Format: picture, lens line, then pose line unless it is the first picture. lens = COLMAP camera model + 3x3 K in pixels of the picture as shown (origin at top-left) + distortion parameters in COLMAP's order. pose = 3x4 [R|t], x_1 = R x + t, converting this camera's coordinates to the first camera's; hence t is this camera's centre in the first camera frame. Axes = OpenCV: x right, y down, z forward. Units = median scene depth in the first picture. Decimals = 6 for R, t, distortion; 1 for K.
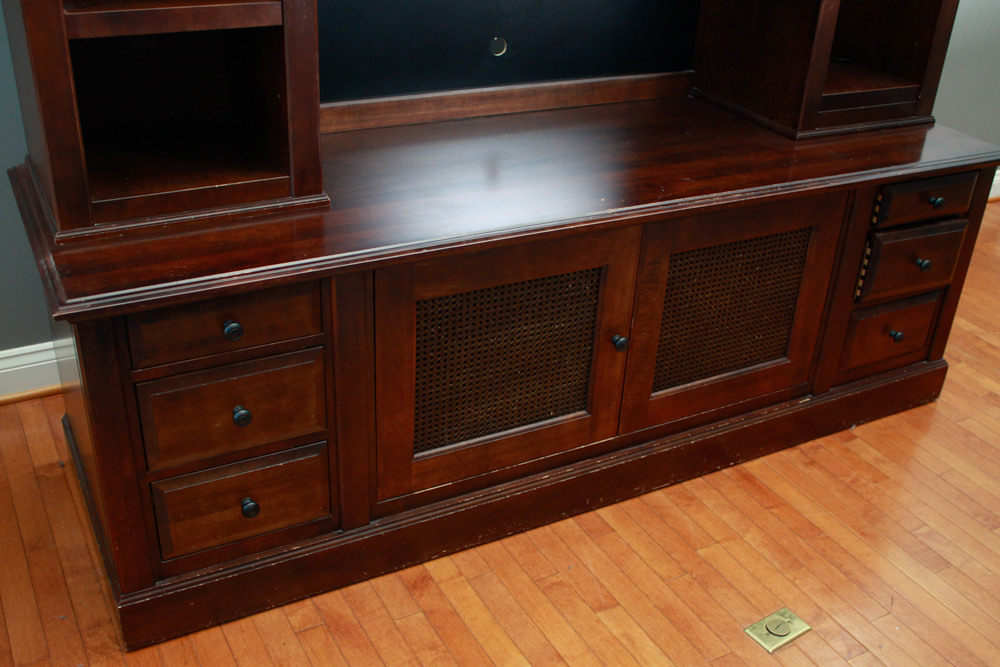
lens RADIAL K [[1017.7, 0, 500.0], [0, 1017.7, 333.5], [0, 0, 1]] dist [-0.136450, 0.197250]
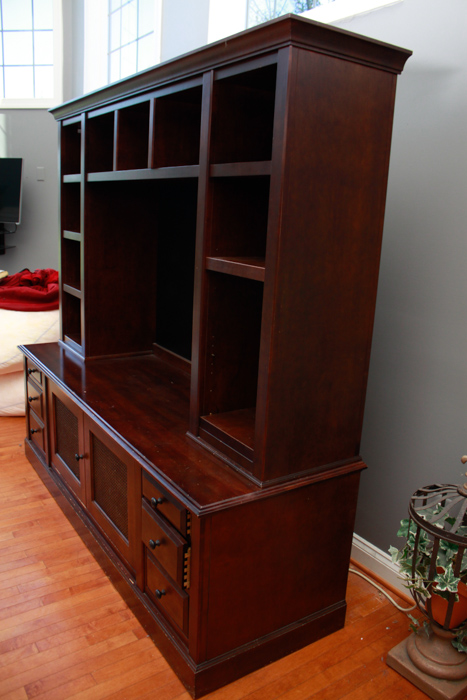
lens RADIAL K [[595.2, 0, 237.3], [0, 595.2, 328.3], [0, 0, 1]] dist [-0.157328, 0.174343]
pose [[0.087800, 0.176232, -0.980425, 1.216868], [-0.492853, 0.863005, 0.110989, -0.492502], [0.865672, 0.473460, 0.162628, 0.848812]]
